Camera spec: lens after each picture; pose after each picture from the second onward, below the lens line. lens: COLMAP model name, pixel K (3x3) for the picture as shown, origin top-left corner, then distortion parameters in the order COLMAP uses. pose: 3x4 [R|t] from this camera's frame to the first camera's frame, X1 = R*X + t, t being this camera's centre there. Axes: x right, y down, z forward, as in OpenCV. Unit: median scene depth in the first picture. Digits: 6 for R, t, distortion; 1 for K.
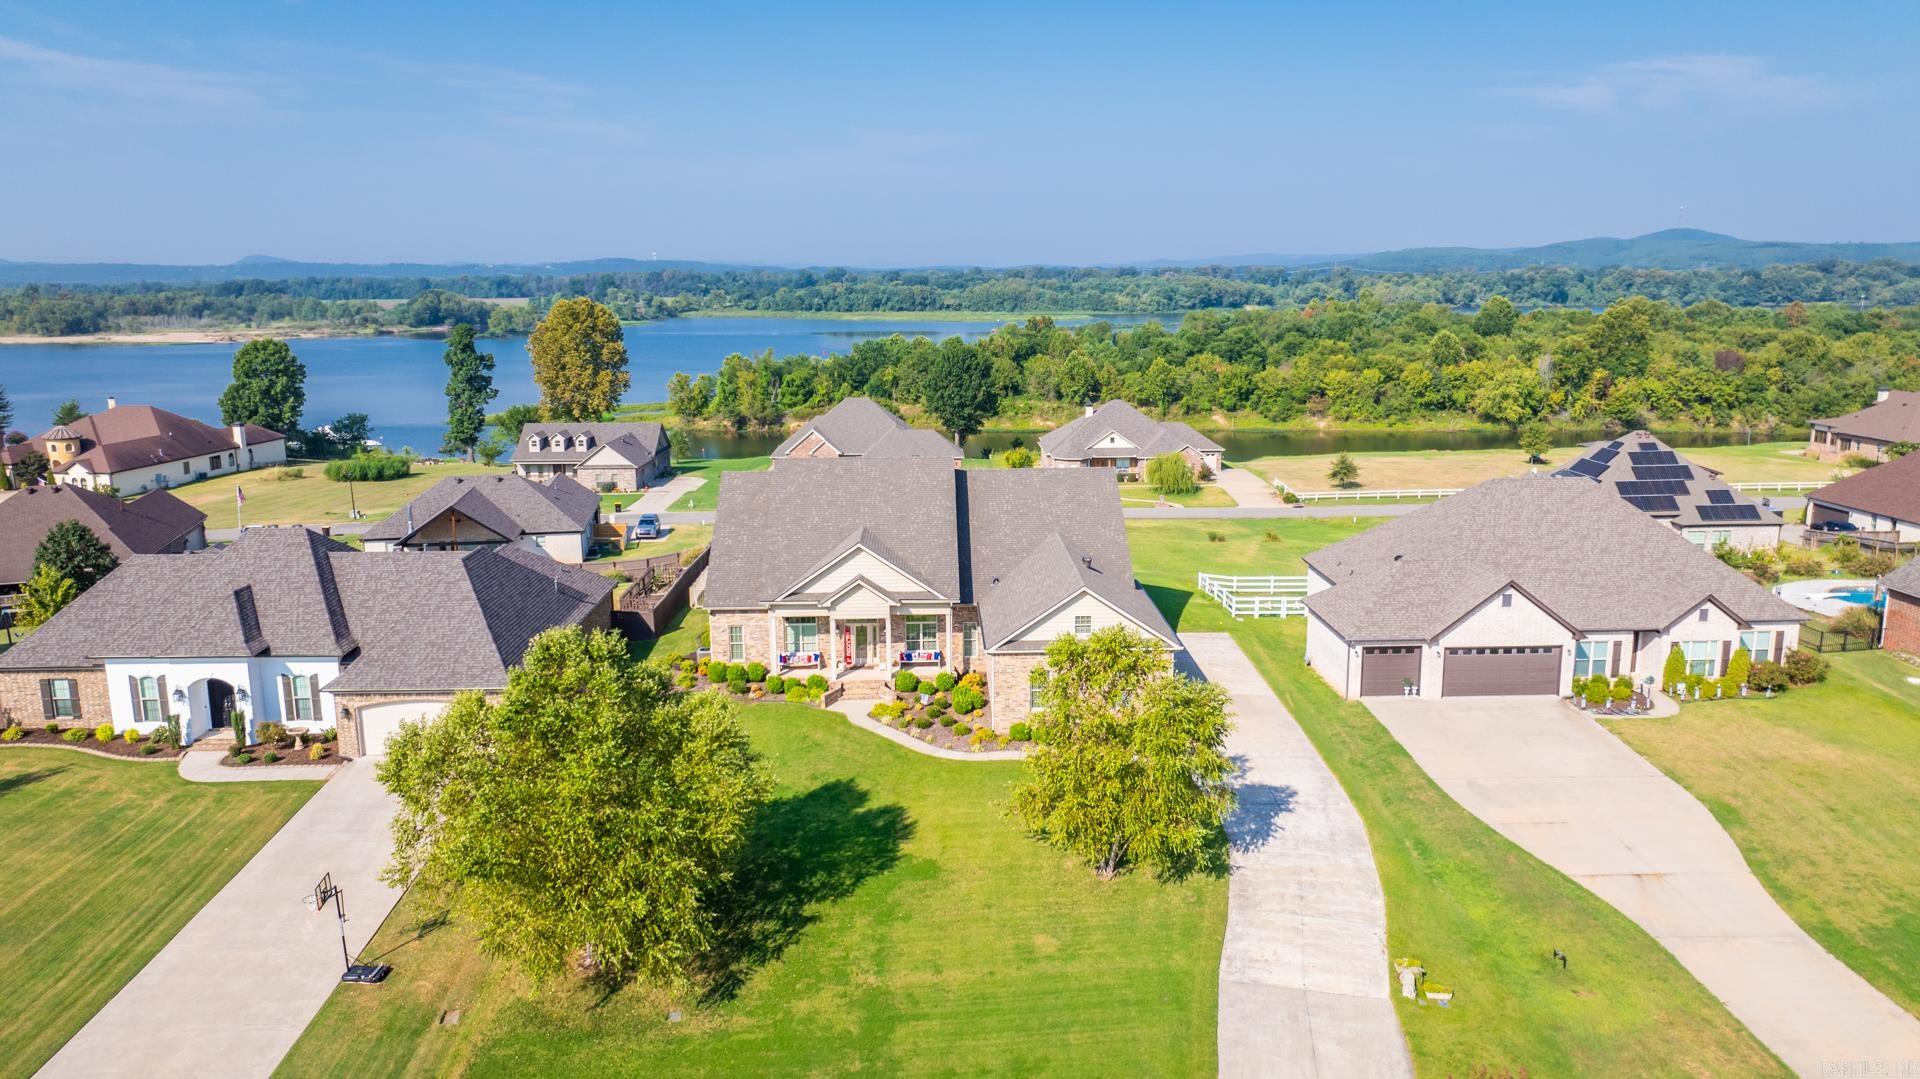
lens RADIAL K [[1362.2, 0, 960.2], [0, 1362.2, 531.7], [0, 0, 1]] dist [-0.032128, 0.034172]
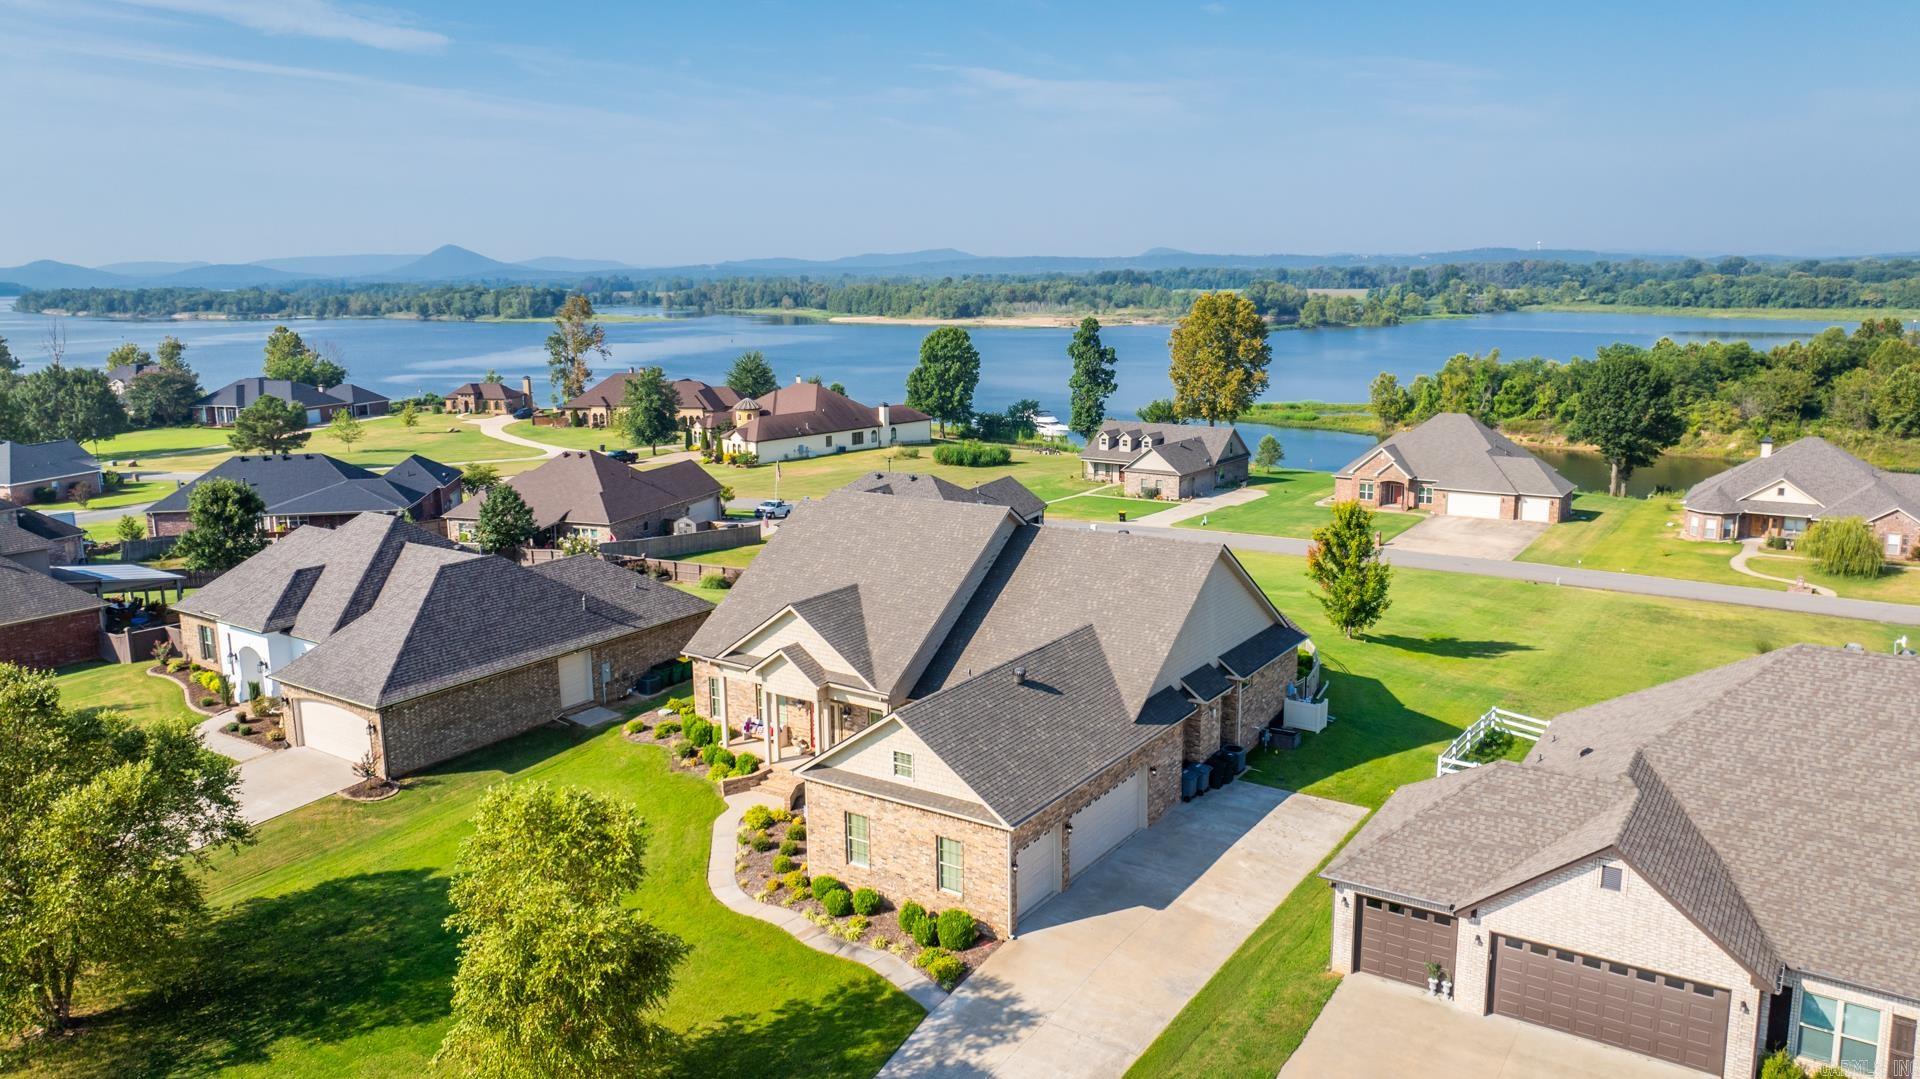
lens RADIAL K [[1362.2, 0, 951.4], [0, 1362.2, 525.2], [0, 0, 1]] dist [-0.032128, 0.034172]
pose [[0.810458, 0.103823, -0.576522, 0.146660], [-0.102489, 0.994120, 0.034951, -0.024382], [0.576761, 0.030761, 0.816334, 0.121858]]
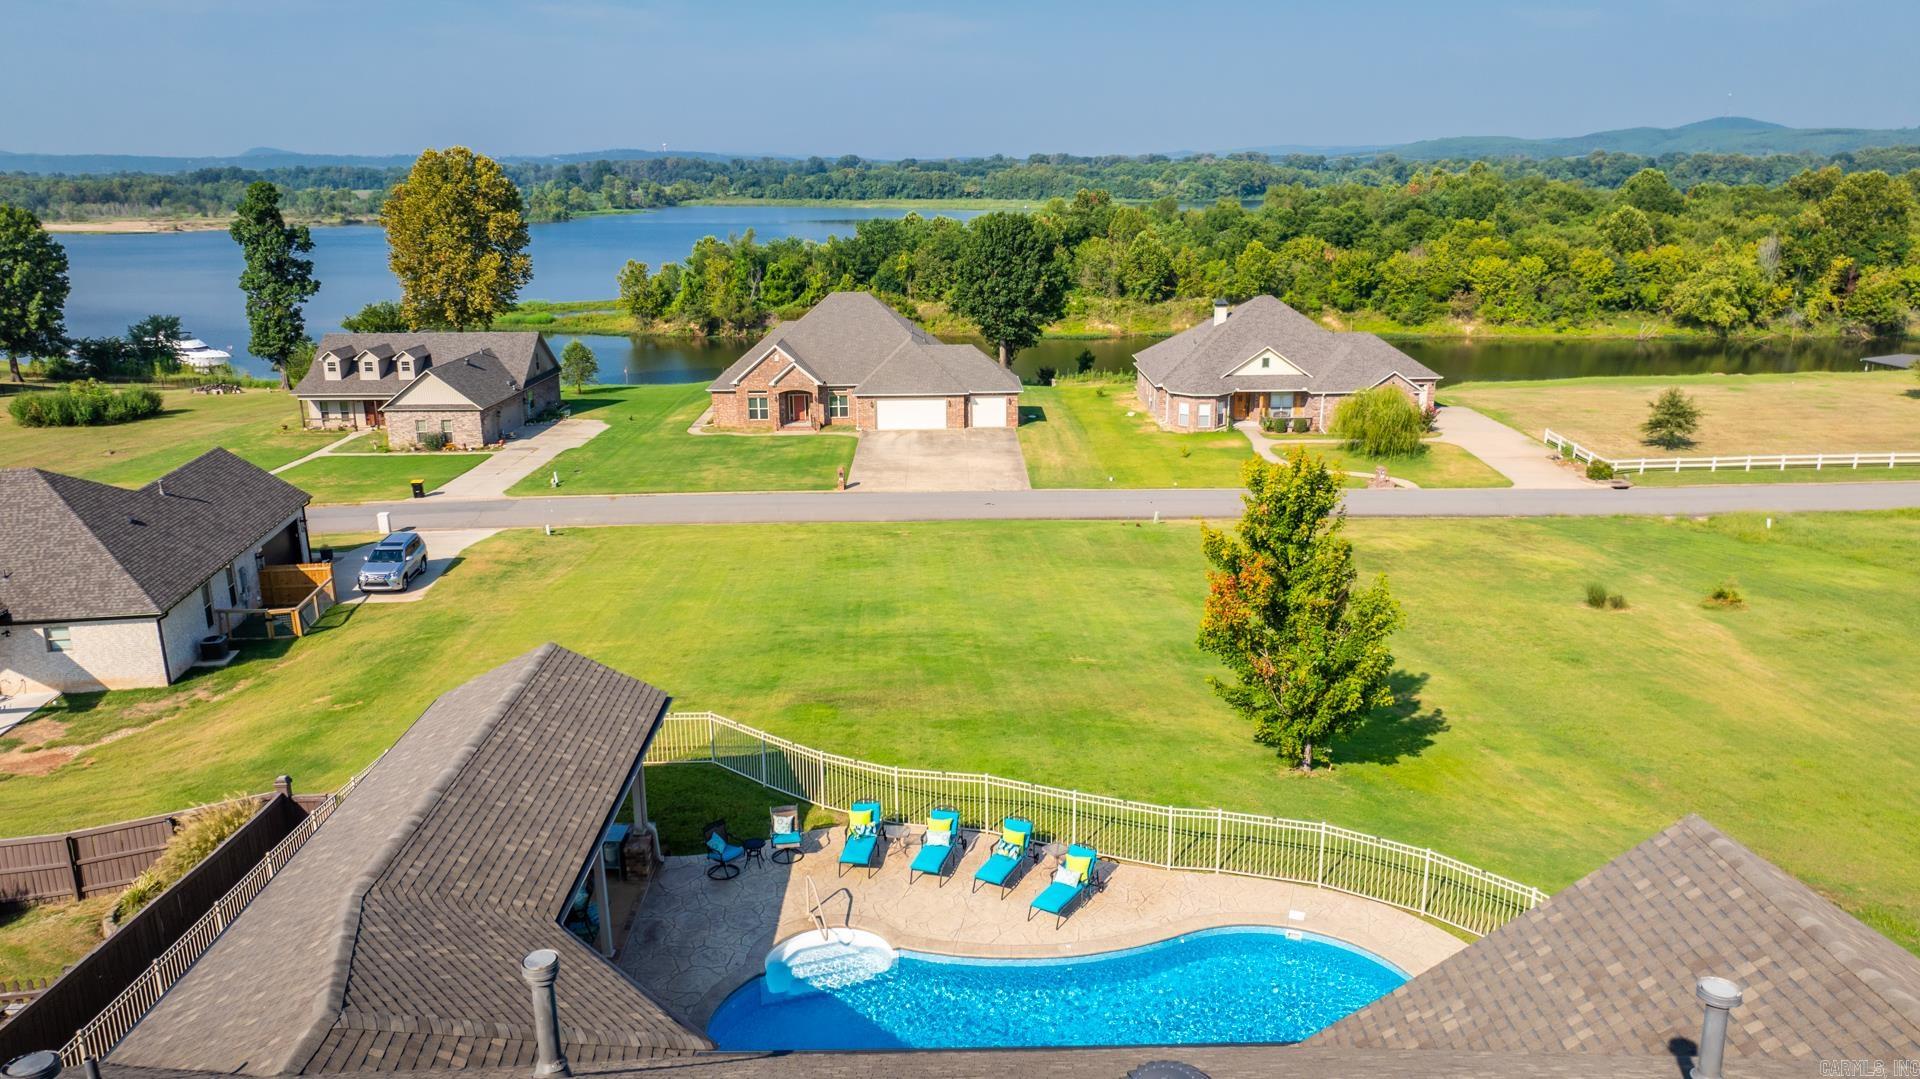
lens RADIAL K [[1362.2, 0, 956.3], [0, 1362.2, 521.0], [0, 0, 1]] dist [-0.032128, 0.034172]
pose [[0.999885, 0.002859, -0.014882, -0.015010], [-0.001851, 0.997728, 0.067338, -0.031997], [0.015041, -0.067303, 0.997619, 0.330340]]
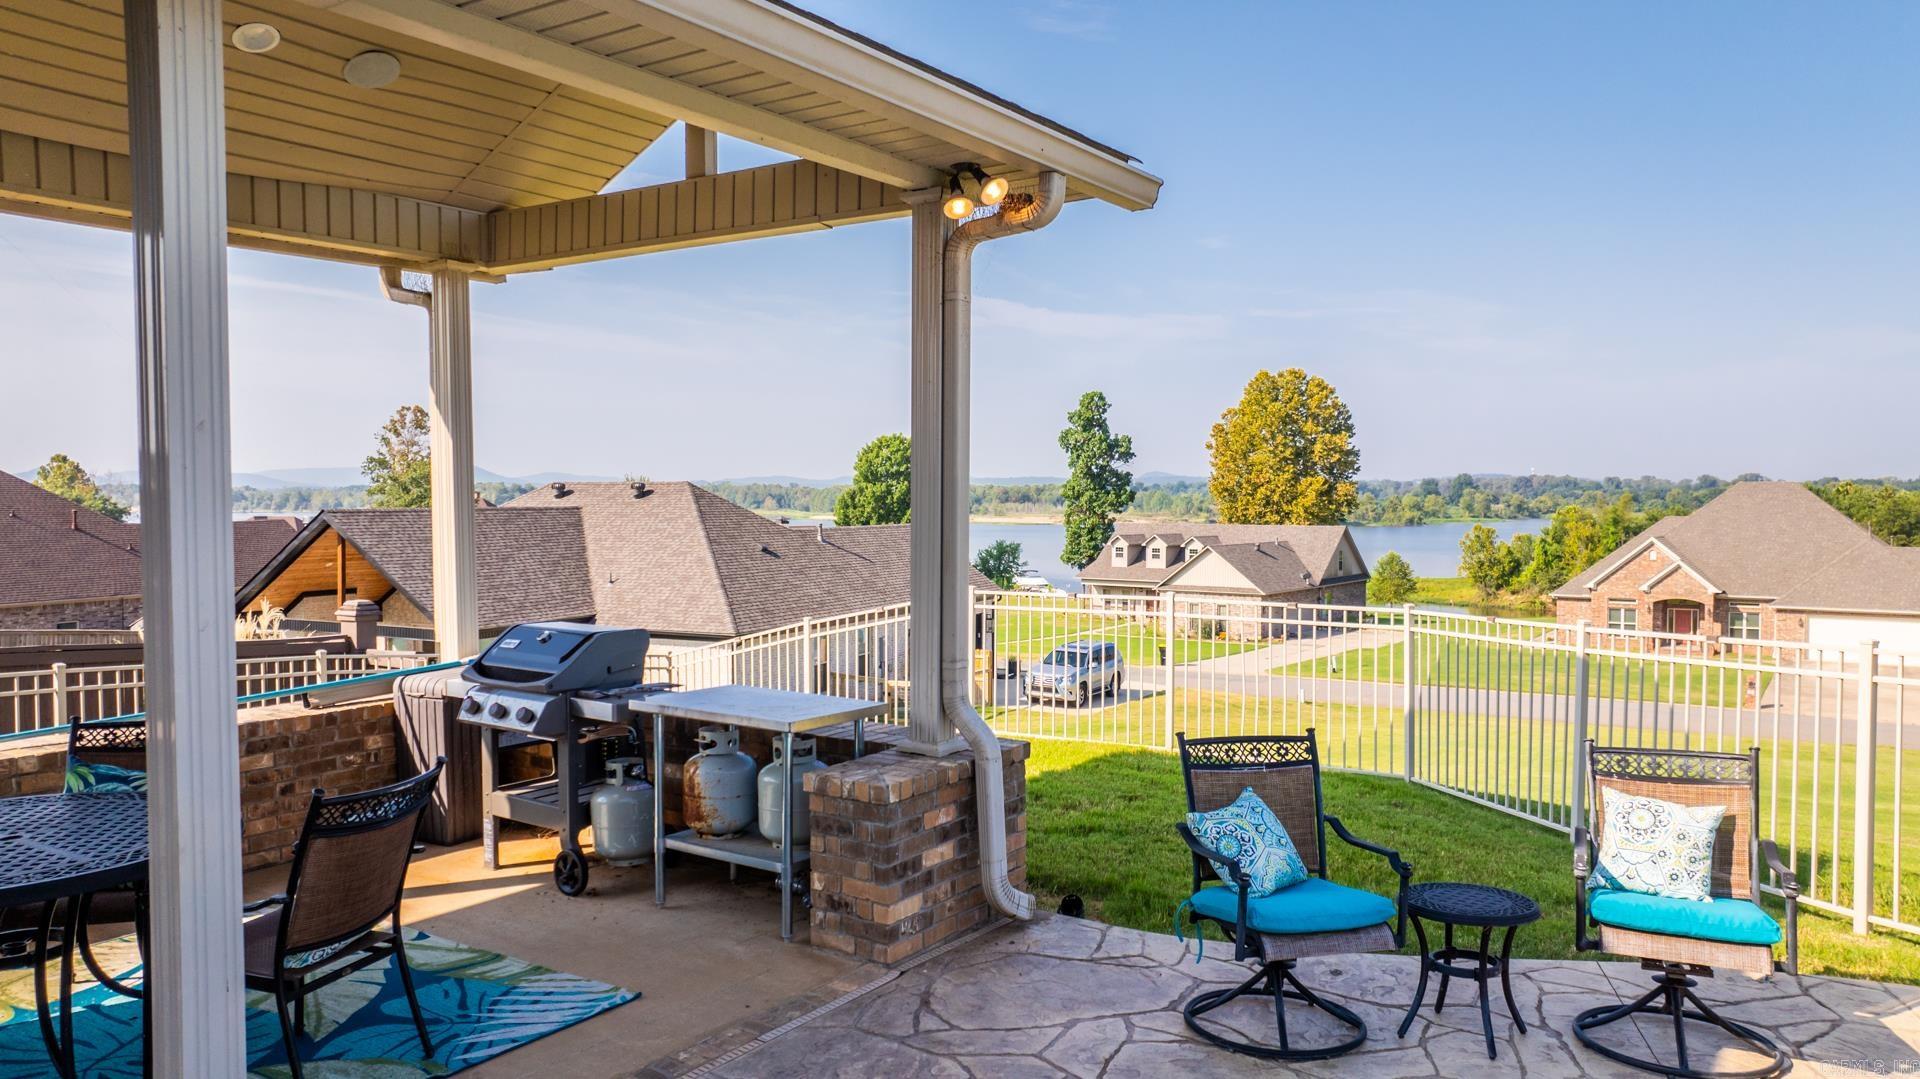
lens RADIAL K [[1362.2, 0, 958.2], [0, 1362.2, 542.7], [0, 0, 1]] dist [-0.032128, 0.034172]
pose [[0.813971, 0.029049, -0.580178, -0.029519], [-0.116516, 0.986616, -0.114070, 0.004366], [0.569100, 0.160450, 0.806462, 0.430844]]
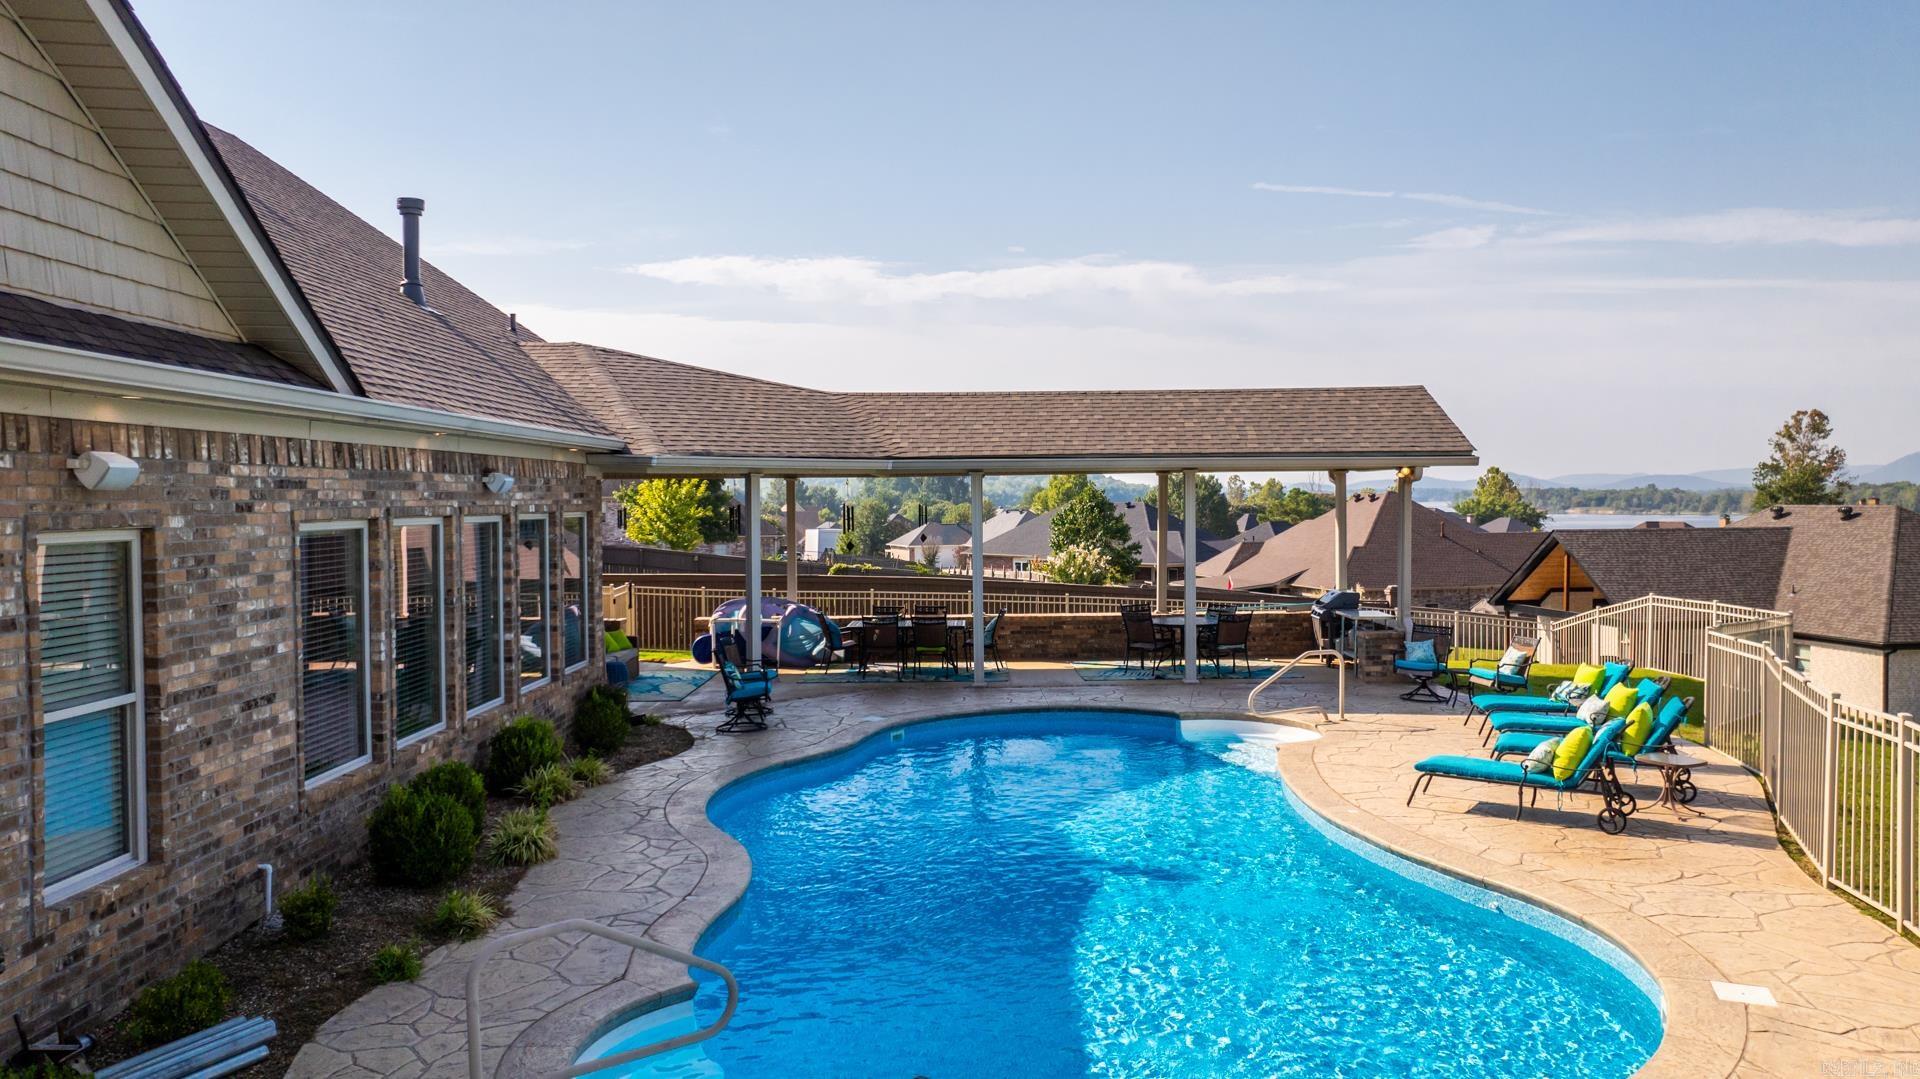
lens RADIAL K [[1362.2, 0, 956.9], [0, 1362.2, 542.7], [0, 0, 1]] dist [-0.032128, 0.034172]
pose [[-0.024719, 0.038686, -0.998946, 0.048584], [-0.180690, 0.982620, 0.042525, 0.001047], [0.983229, 0.181551, -0.017299, 0.423847]]
